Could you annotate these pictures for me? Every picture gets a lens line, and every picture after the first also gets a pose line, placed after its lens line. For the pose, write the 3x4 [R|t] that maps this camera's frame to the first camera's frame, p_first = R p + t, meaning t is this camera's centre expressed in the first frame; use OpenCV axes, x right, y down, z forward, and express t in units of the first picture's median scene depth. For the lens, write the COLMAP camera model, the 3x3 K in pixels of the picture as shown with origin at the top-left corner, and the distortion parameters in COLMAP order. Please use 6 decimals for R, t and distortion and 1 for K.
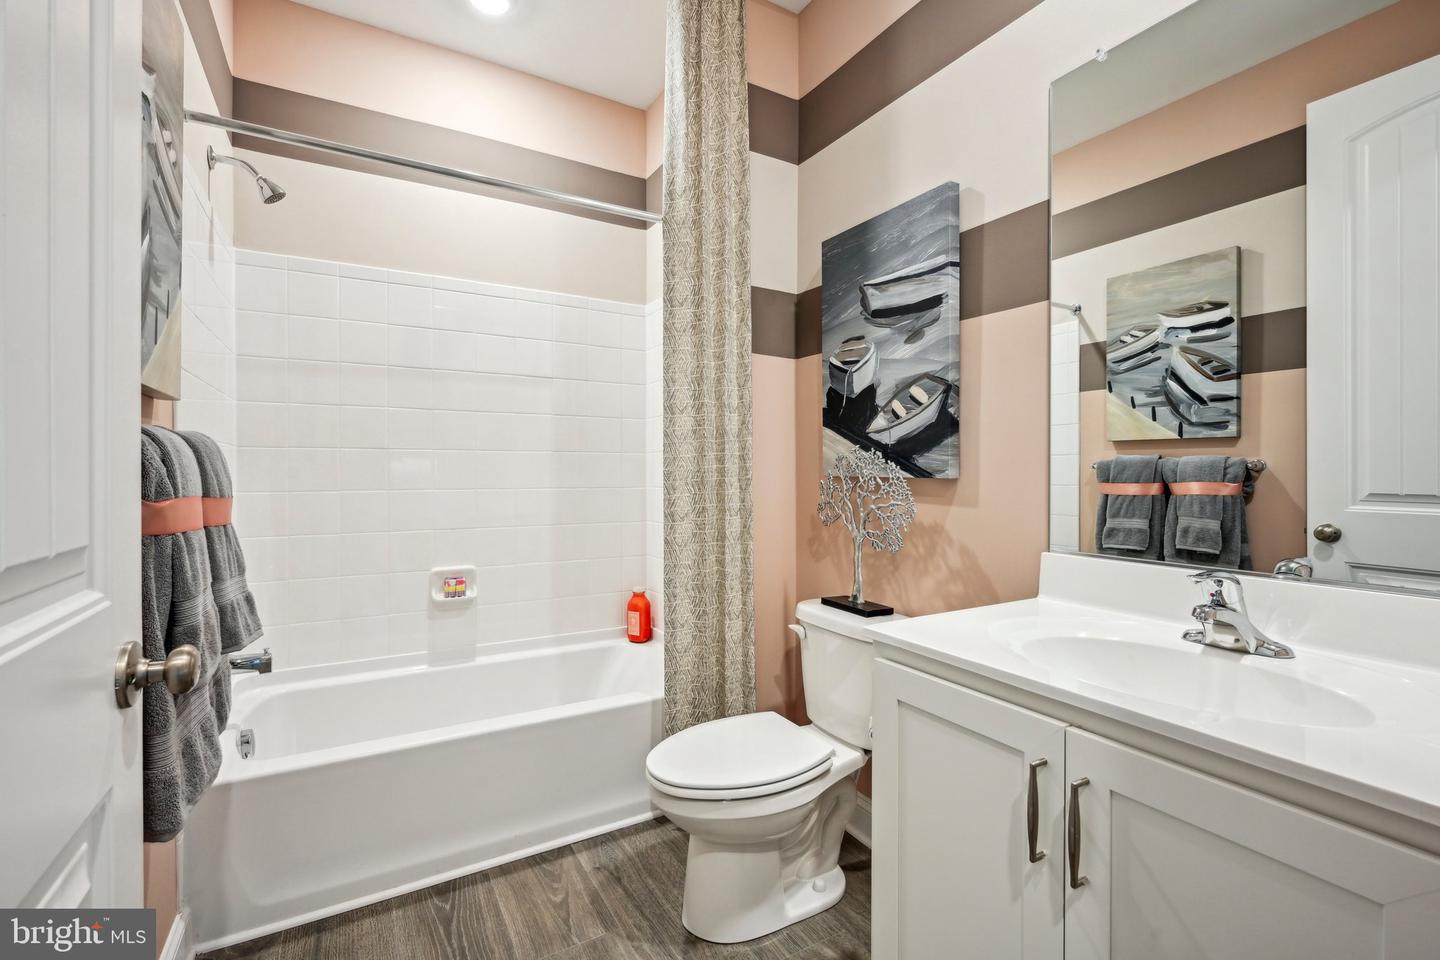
lens RADIAL K [[628.8, 0, 718.4], [0, 628.8, 475.8], [0, 0, 1]] dist [-0.000914, 0.000259]
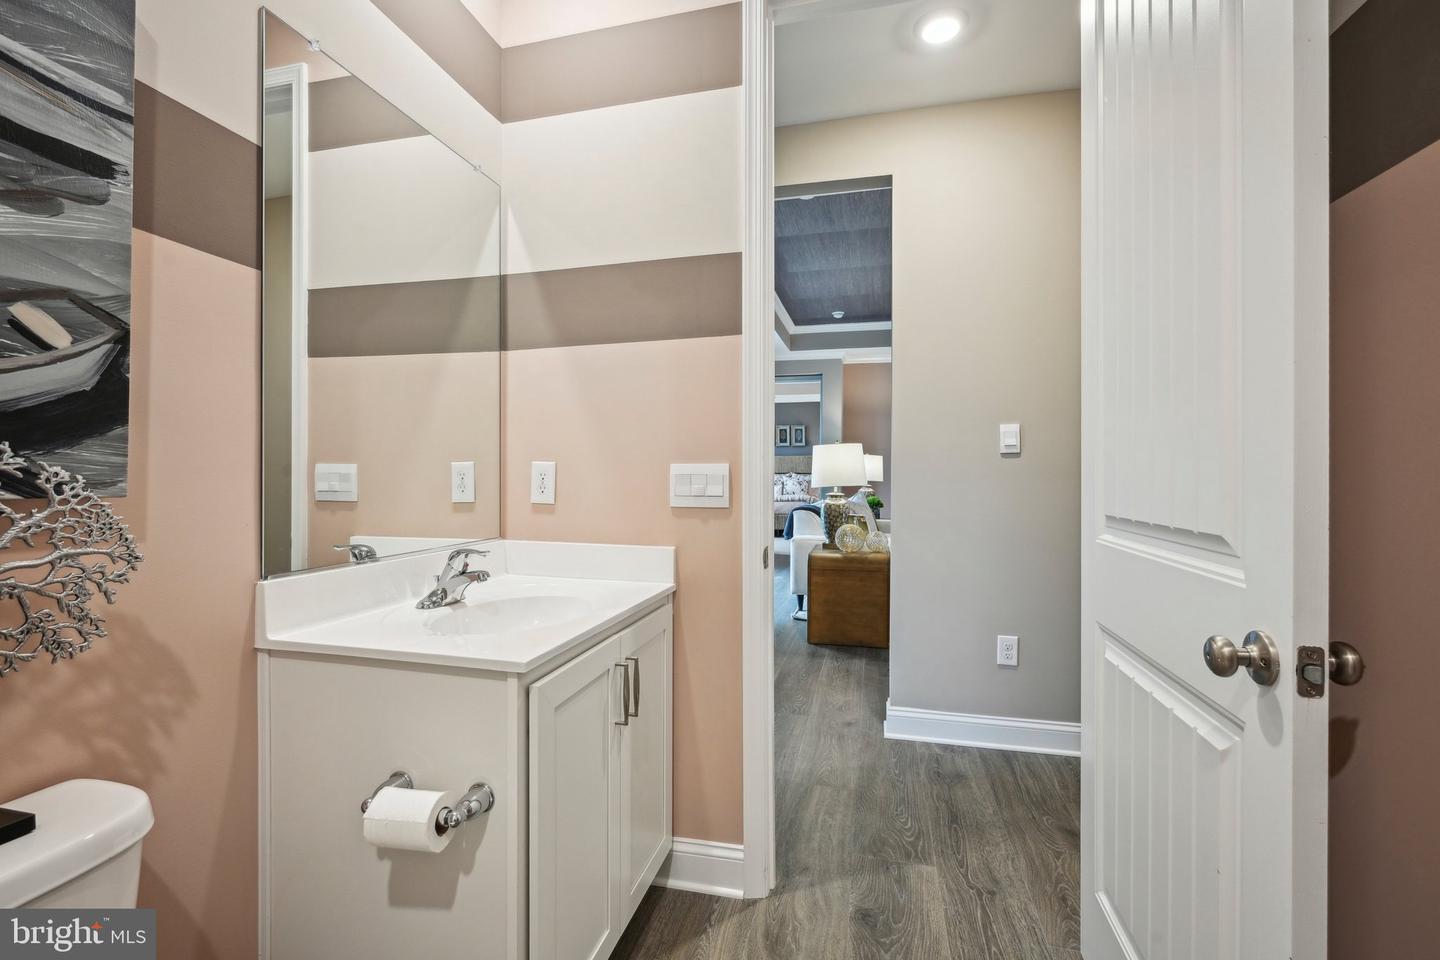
lens RADIAL K [[628.8, 0, 718.4], [0, 628.8, 475.8], [0, 0, 1]] dist [-0.000914, 0.000259]
pose [[-0.714695, -0.005568, 0.699414, -0.402428], [0.000715, 0.999962, 0.008691, -0.018792], [-0.699436, 0.006712, -0.714664, 1.012040]]
